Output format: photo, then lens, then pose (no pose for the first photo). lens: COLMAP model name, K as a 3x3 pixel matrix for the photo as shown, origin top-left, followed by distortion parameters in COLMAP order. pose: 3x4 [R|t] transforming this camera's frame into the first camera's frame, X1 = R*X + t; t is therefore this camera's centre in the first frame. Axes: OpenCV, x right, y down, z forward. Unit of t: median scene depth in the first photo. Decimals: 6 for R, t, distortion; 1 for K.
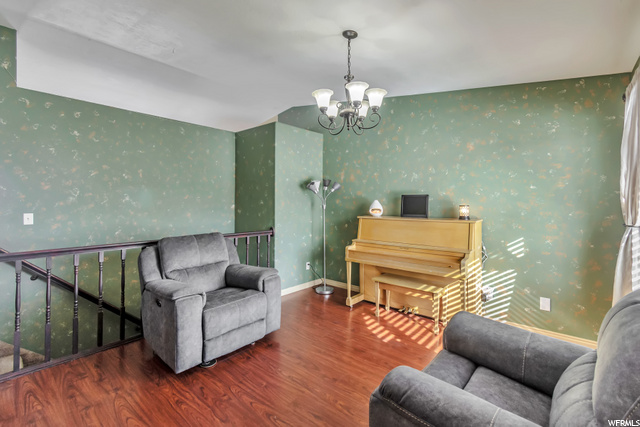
lens RADIAL K [[284.1, 0, 318.2], [0, 284.1, 200.4], [0, 0, 1]] dist [-0.000213, 0.000011]
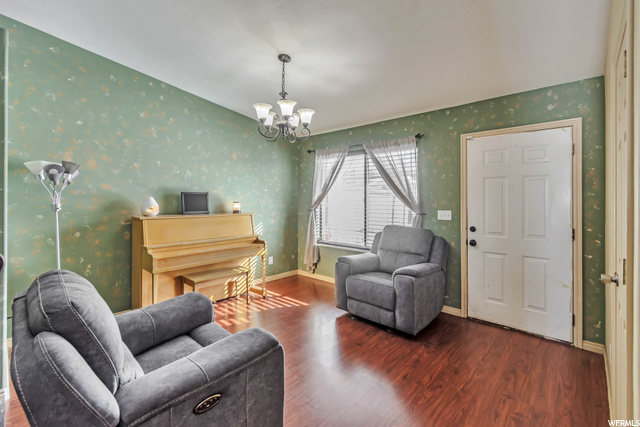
lens RADIAL K [[284.1, 0, 318.2], [0, 284.1, 200.4], [0, 0, 1]] dist [-0.000213, 0.000011]
pose [[0.036074, -0.001228, 0.999348, -0.708744], [-0.005437, 0.999984, 0.001425, 0.006411], [-0.999334, -0.005484, 0.036067, 0.549334]]
